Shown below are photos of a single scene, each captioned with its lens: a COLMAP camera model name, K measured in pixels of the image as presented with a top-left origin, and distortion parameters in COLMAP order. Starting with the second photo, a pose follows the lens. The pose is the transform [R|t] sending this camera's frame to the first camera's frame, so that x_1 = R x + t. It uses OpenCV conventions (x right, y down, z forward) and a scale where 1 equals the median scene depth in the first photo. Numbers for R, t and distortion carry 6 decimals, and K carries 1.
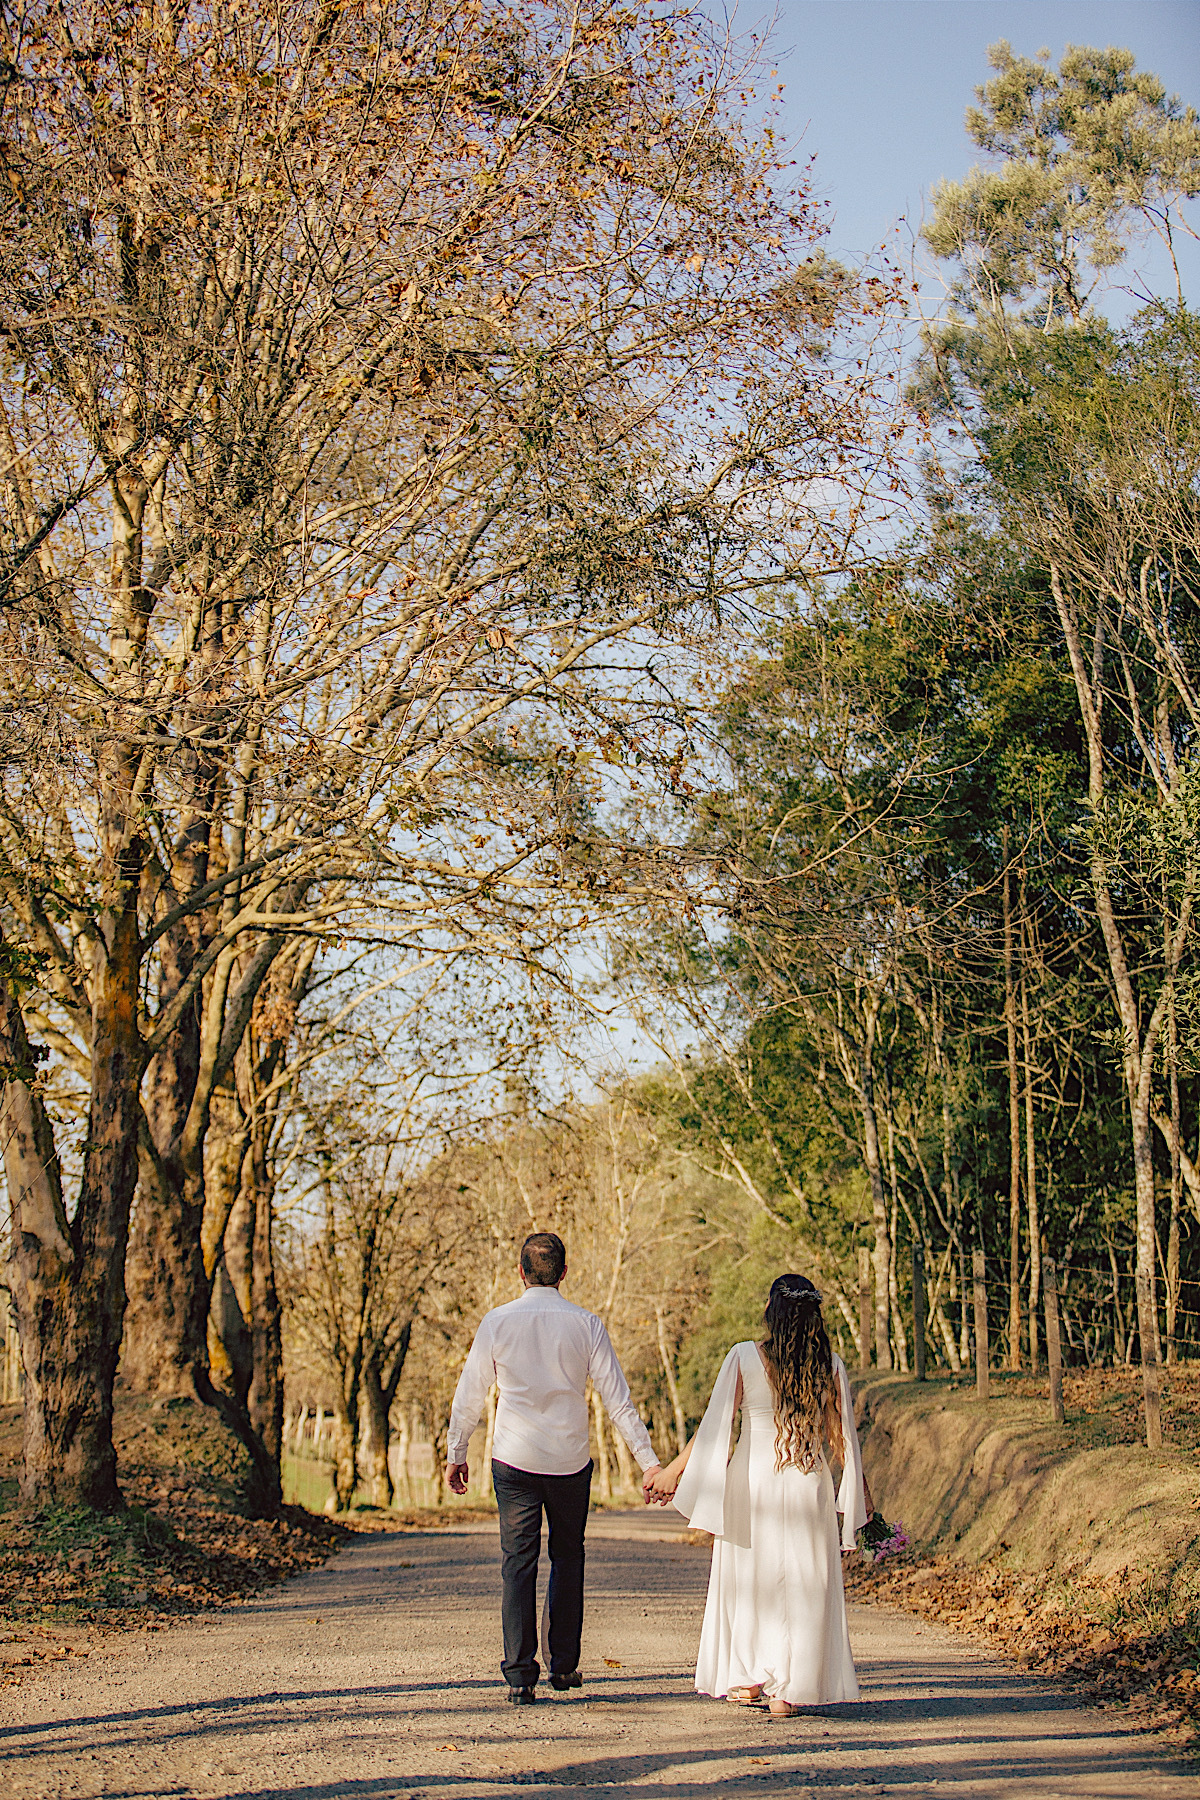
lens RADIAL K [[3685.0, 0, 603.2], [0, 3685.0, 901.5], [0, 0, 1]] dist [-0.273805, 0.000000]
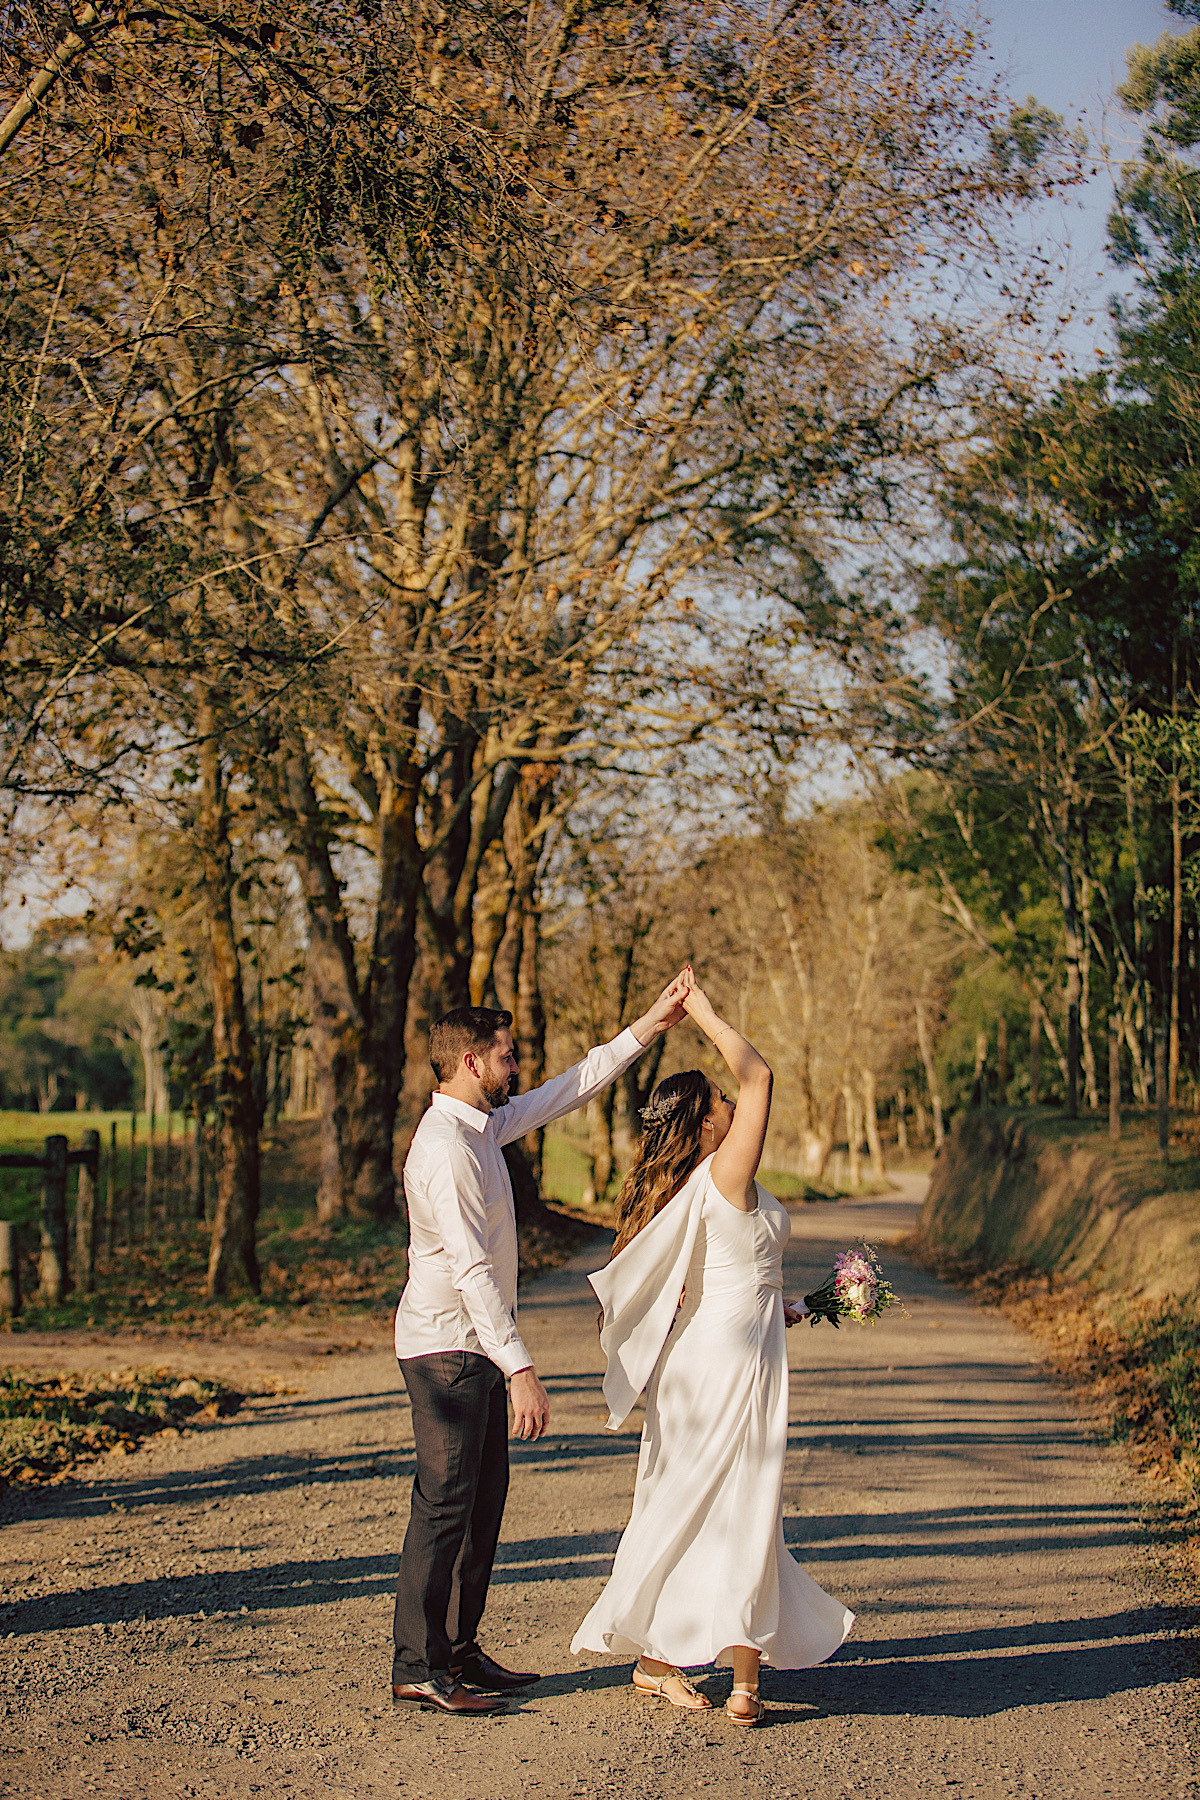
lens RADIAL K [[3685.0, 0, 589.1], [0, 3685.0, 898.1], [0, 0, 1]] dist [-0.273805, 0.000000]
pose [[0.996642, 0.016526, -0.080203, 0.016776], [-0.009375, 0.996011, 0.088731, -0.029730], [0.081350, -0.087682, 0.992821, -0.124885]]
